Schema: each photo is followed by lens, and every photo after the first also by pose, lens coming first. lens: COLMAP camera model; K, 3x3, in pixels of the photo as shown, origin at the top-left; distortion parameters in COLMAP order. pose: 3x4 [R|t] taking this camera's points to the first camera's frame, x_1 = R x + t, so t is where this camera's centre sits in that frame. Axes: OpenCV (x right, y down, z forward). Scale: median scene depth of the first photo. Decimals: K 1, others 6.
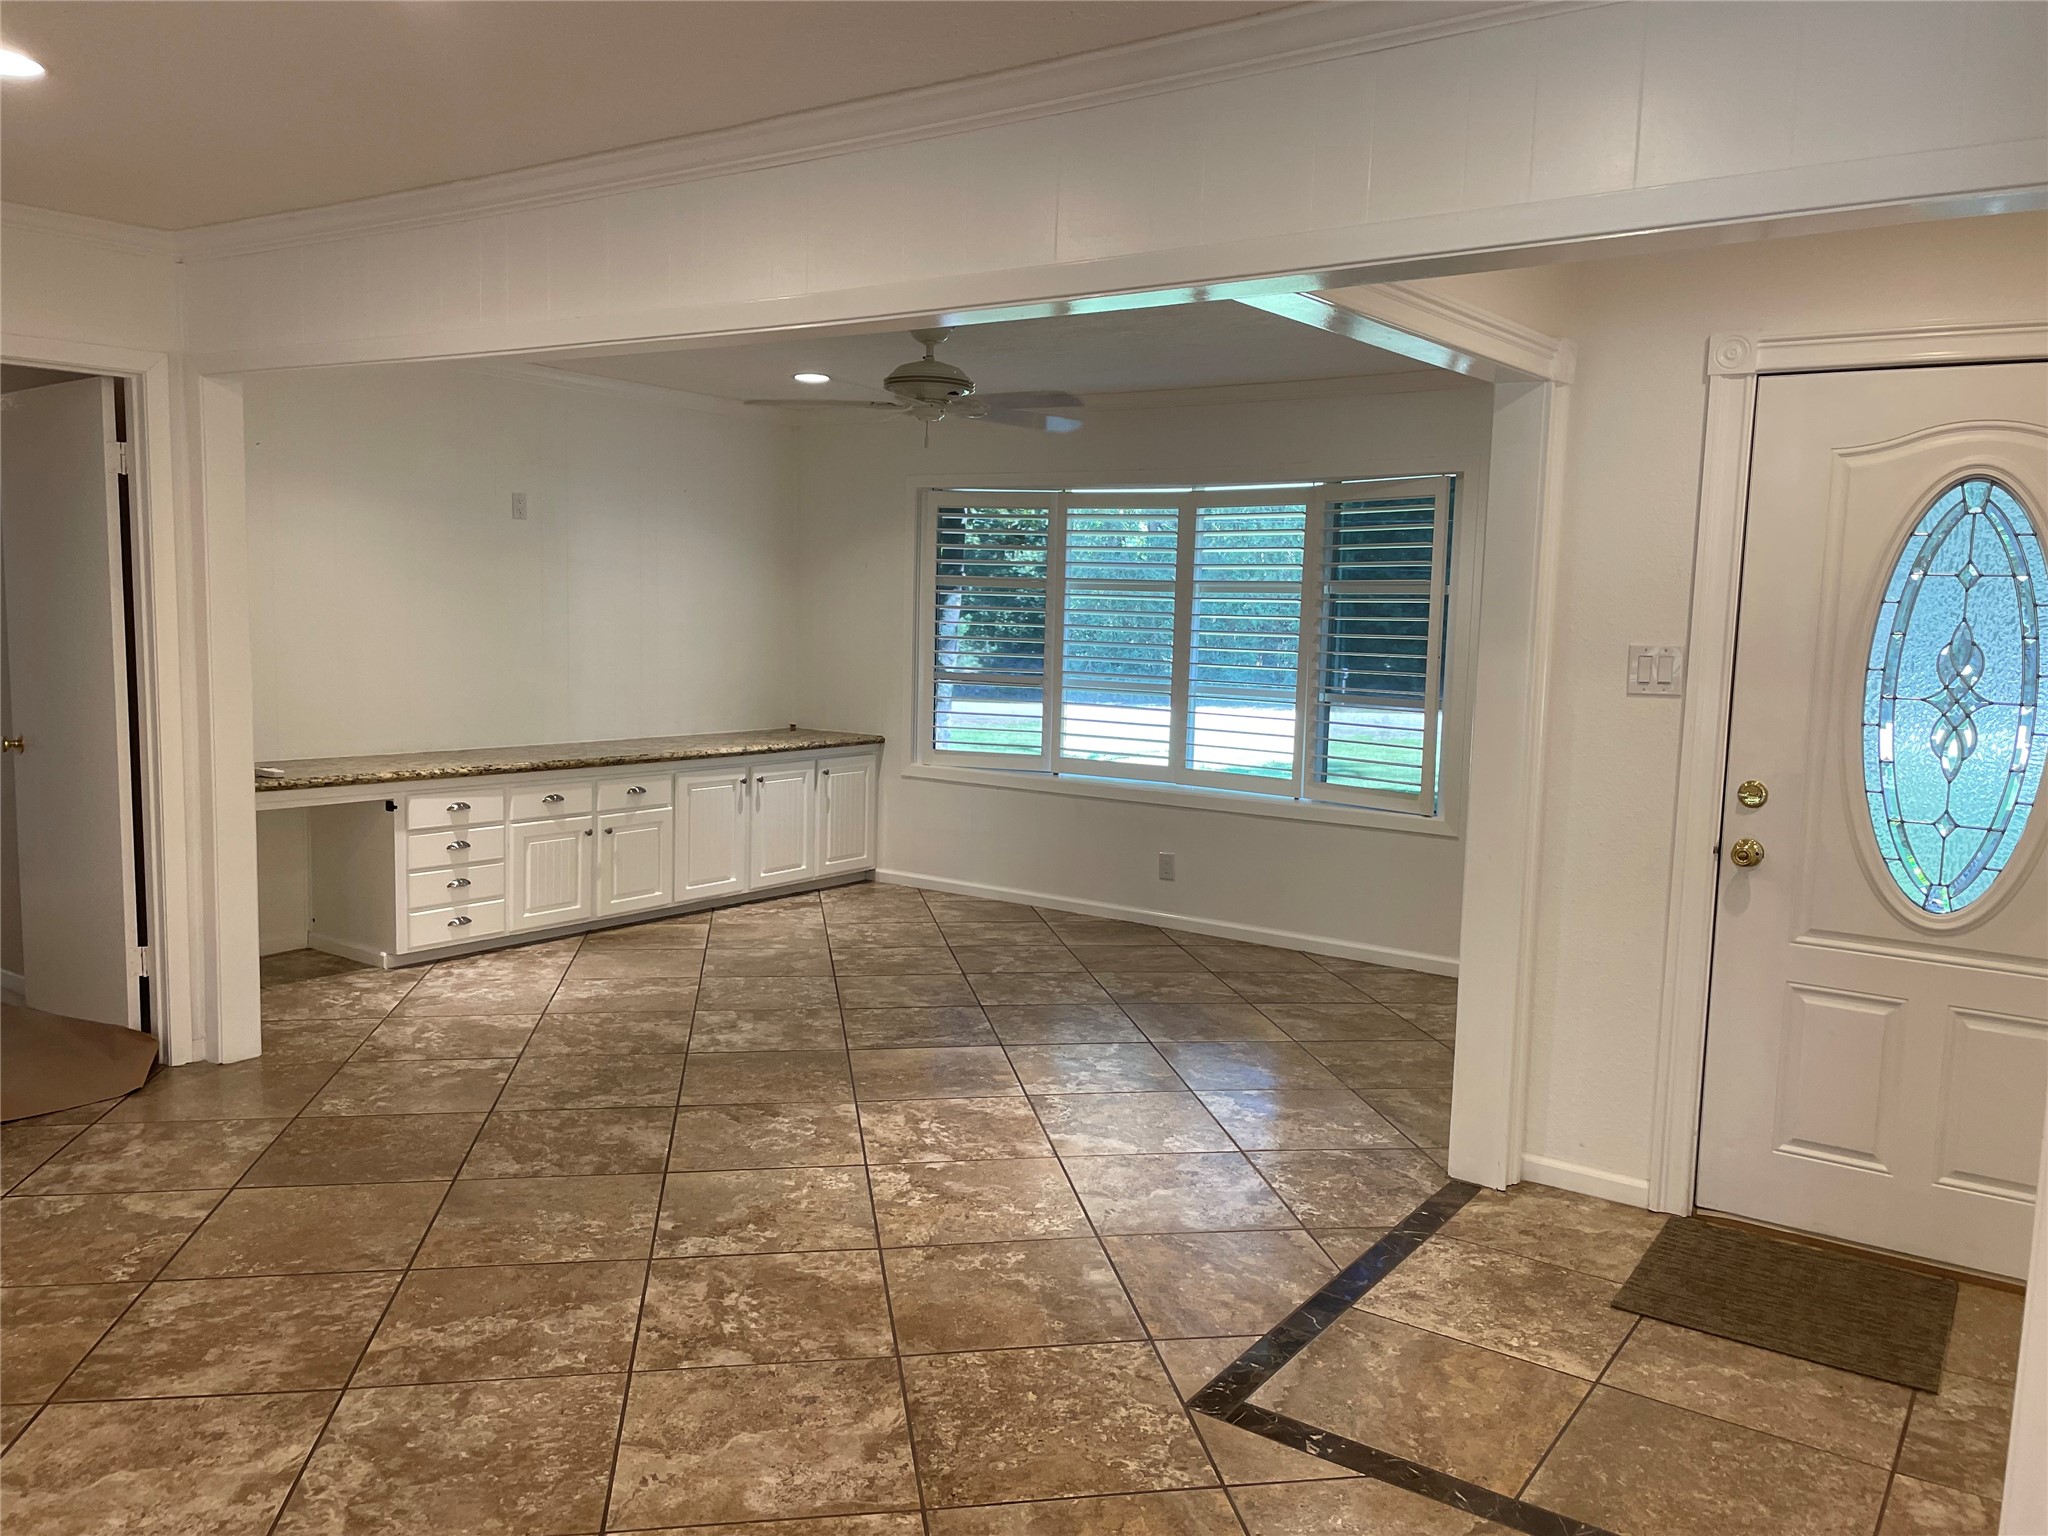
lens RADIAL K [[1534.6, 0, 1020.3], [0, 1534.6, 771.0], [0, 0, 1]] dist [0.077010, -0.101250]
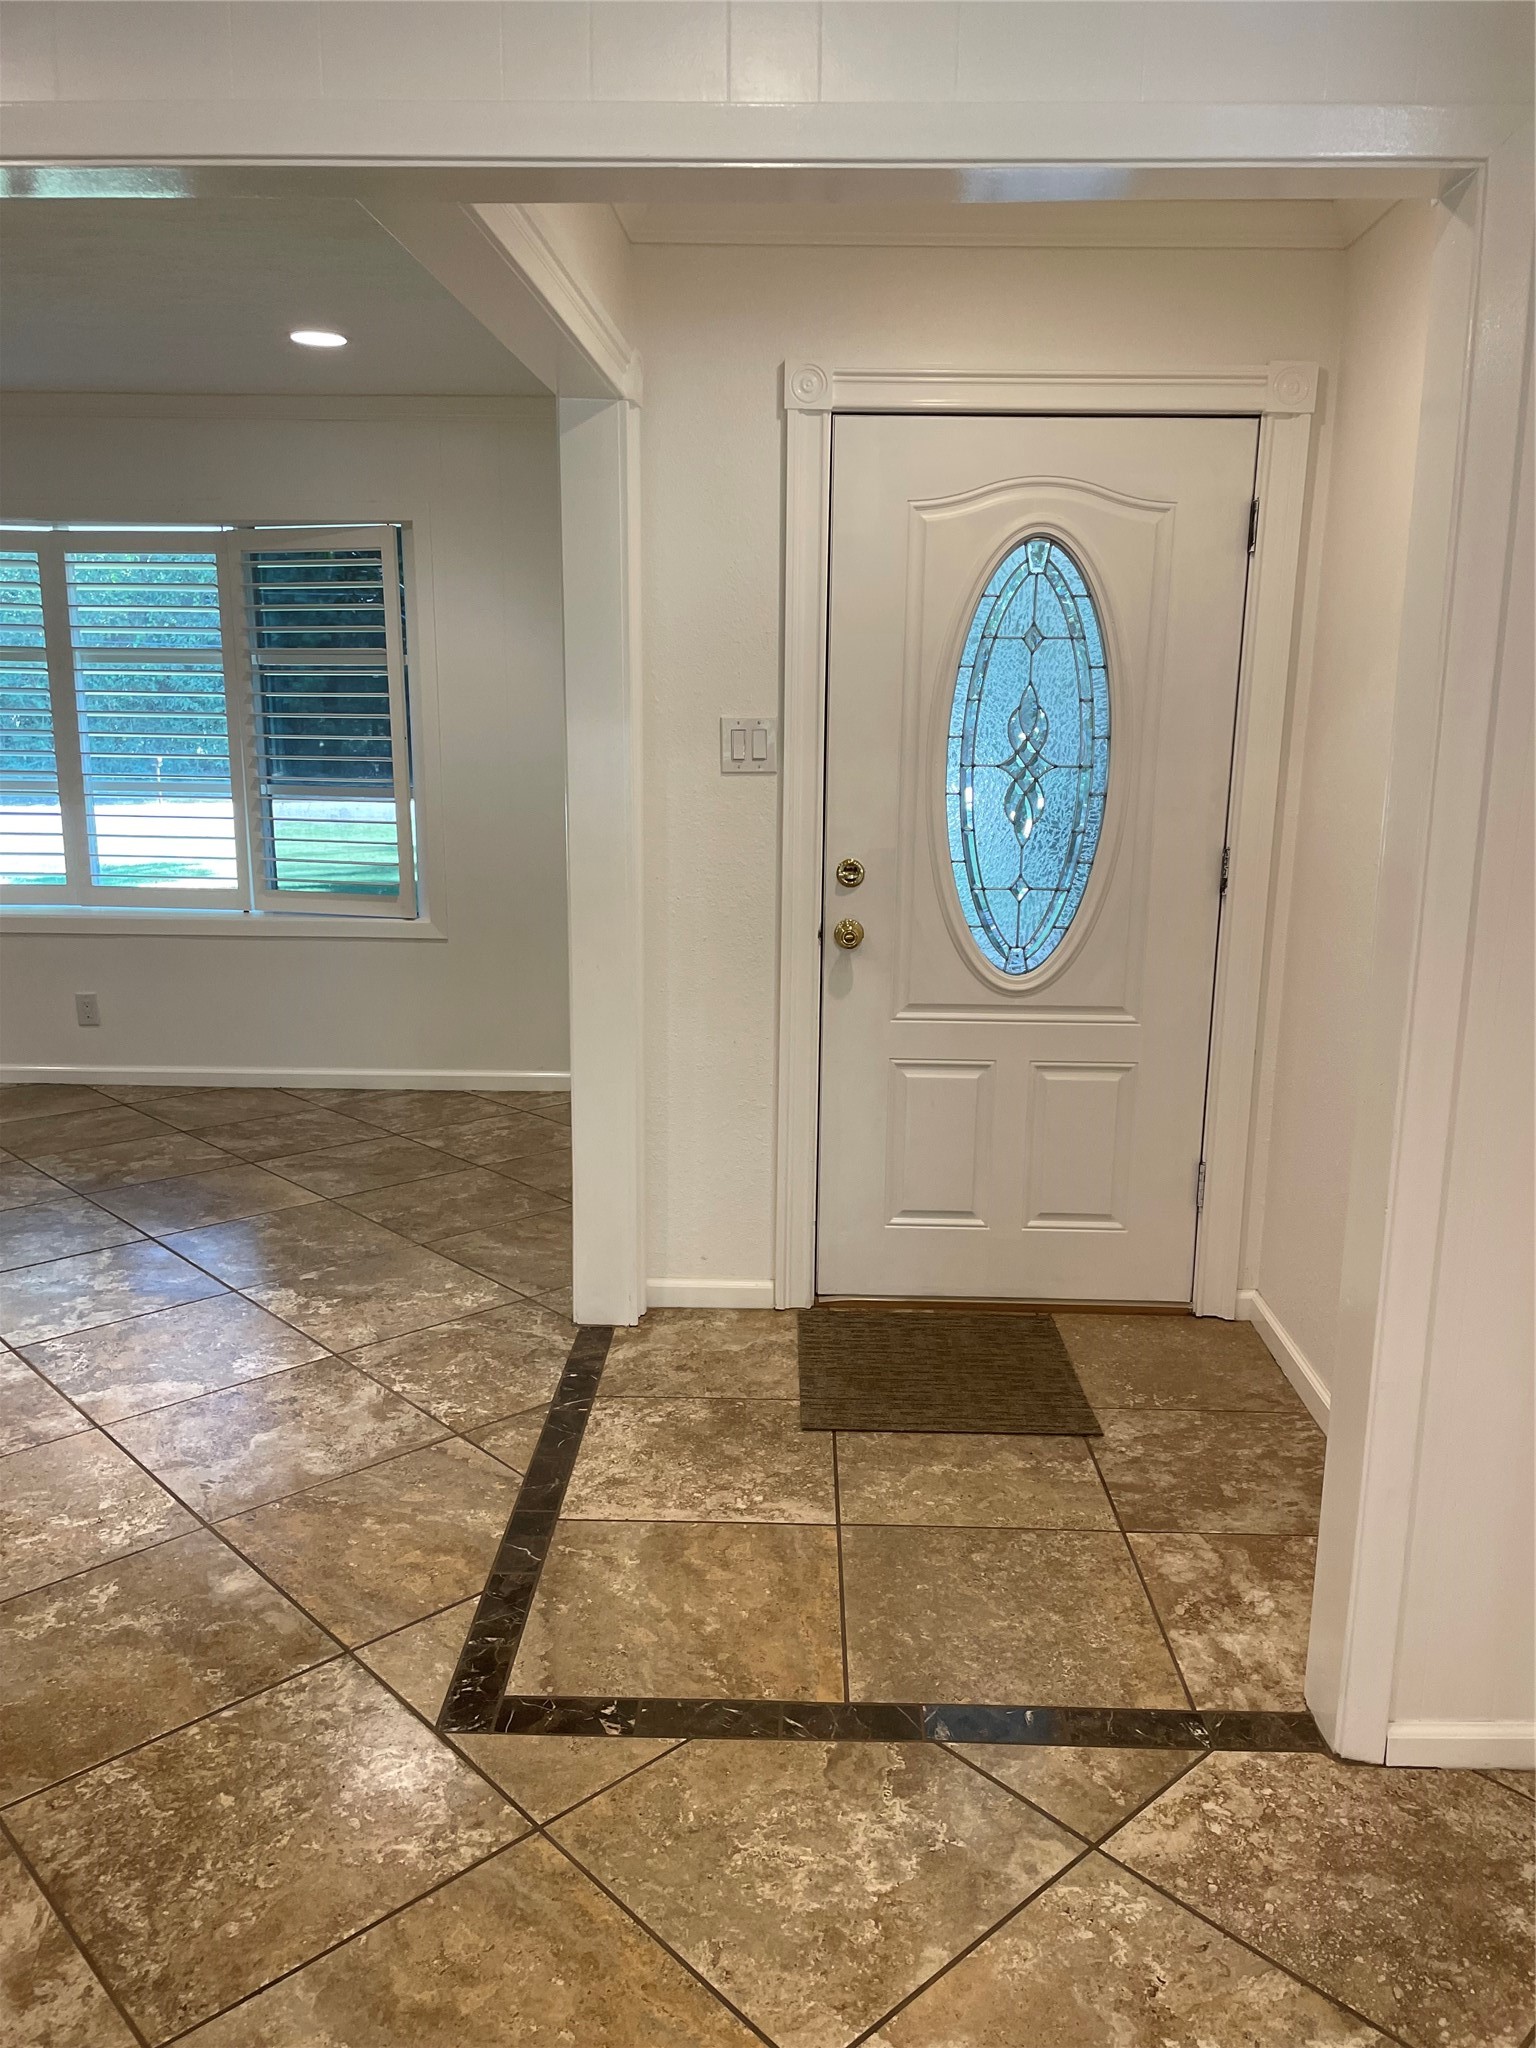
lens RADIAL K [[1534.6, 0, 787.4], [0, 1534.6, 1040.8], [0, 0, 1]] dist [0.077010, -0.101250]
pose [[0.825586, -0.138177, 0.547096, -0.096526], [0.072094, 0.987438, 0.140599, -0.018902], [-0.559651, -0.076634, 0.825177, 0.227030]]
